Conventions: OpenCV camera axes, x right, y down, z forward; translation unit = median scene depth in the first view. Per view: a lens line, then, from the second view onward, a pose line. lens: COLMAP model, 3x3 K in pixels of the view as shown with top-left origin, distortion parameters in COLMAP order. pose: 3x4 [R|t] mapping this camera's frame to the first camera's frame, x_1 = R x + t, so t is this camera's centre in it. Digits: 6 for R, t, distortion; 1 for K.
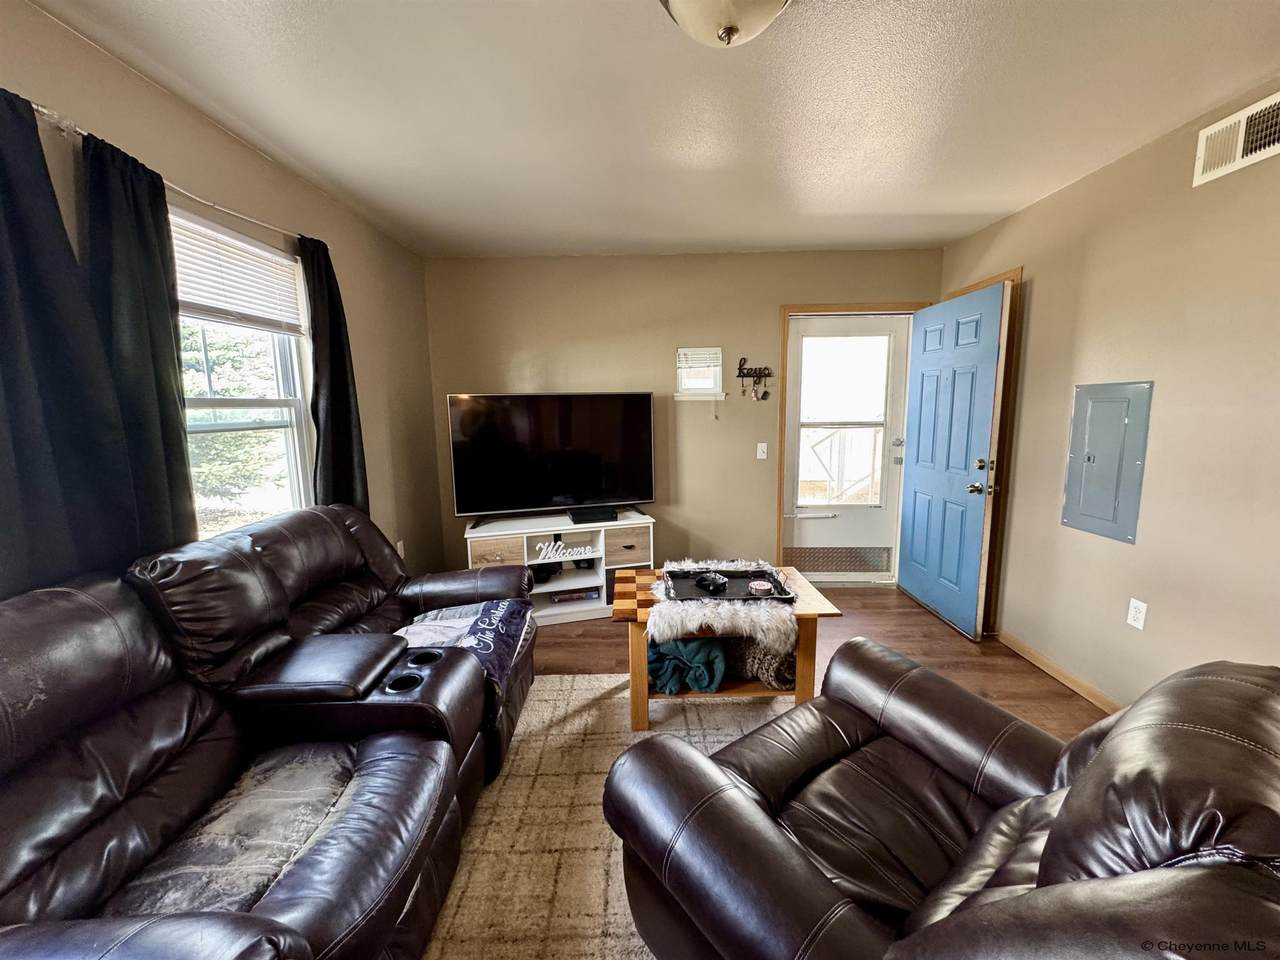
lens RADIAL K [[508.2, 0, 640.0], [0, 508.2, 480.0], [0, 0, 1]] dist [-0.005737, -0.000259]
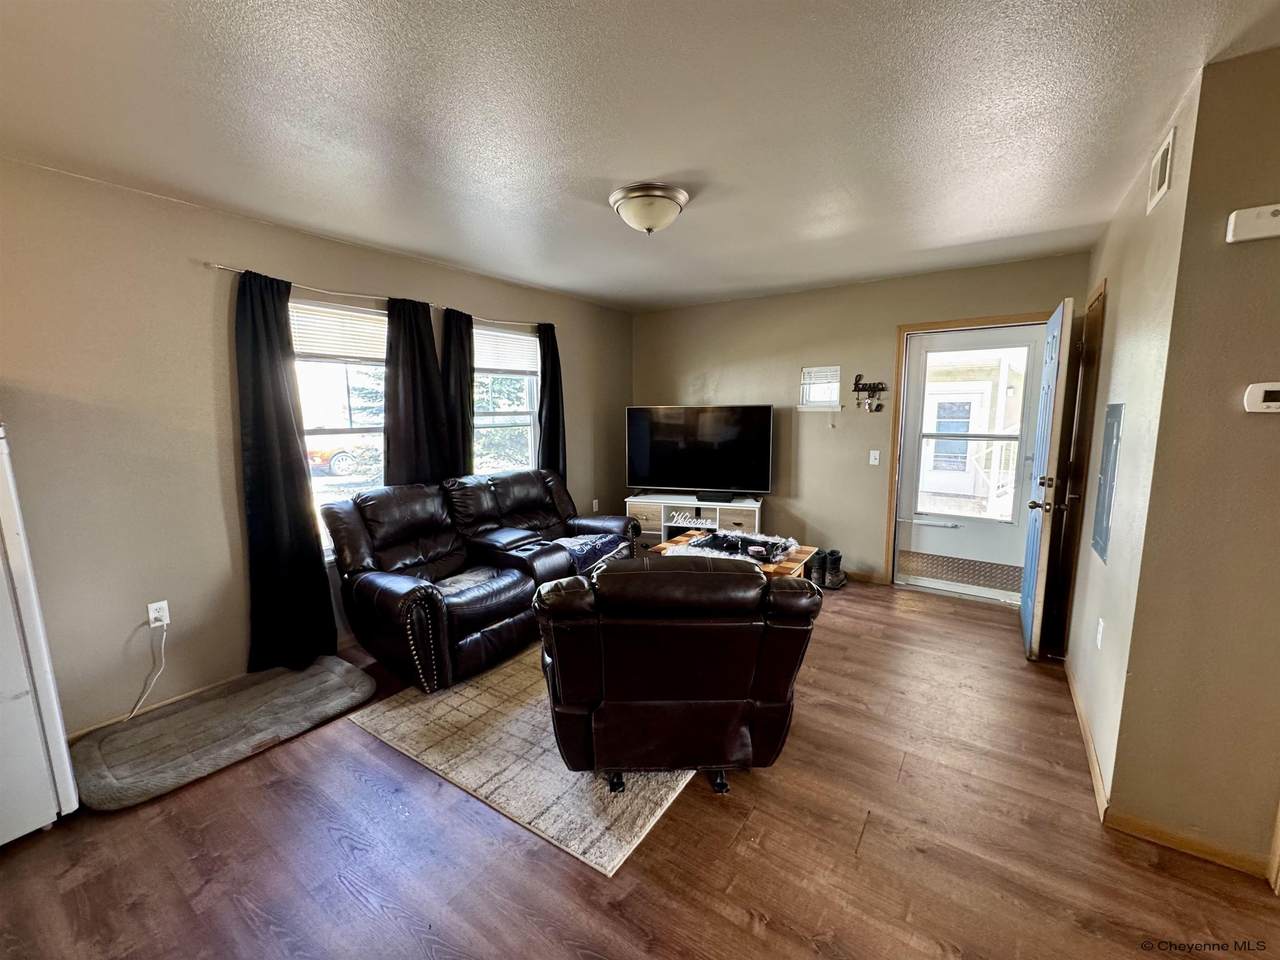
lens RADIAL K [[508.2, 0, 640.0], [0, 508.2, 480.0], [0, 0, 1]] dist [-0.005737, -0.000259]
pose [[0.830837, 0.084918, -0.549999, 0.634003], [-0.085303, 0.996043, 0.024927, 0.011208], [0.549939, 0.026207, 0.834793, -0.300433]]
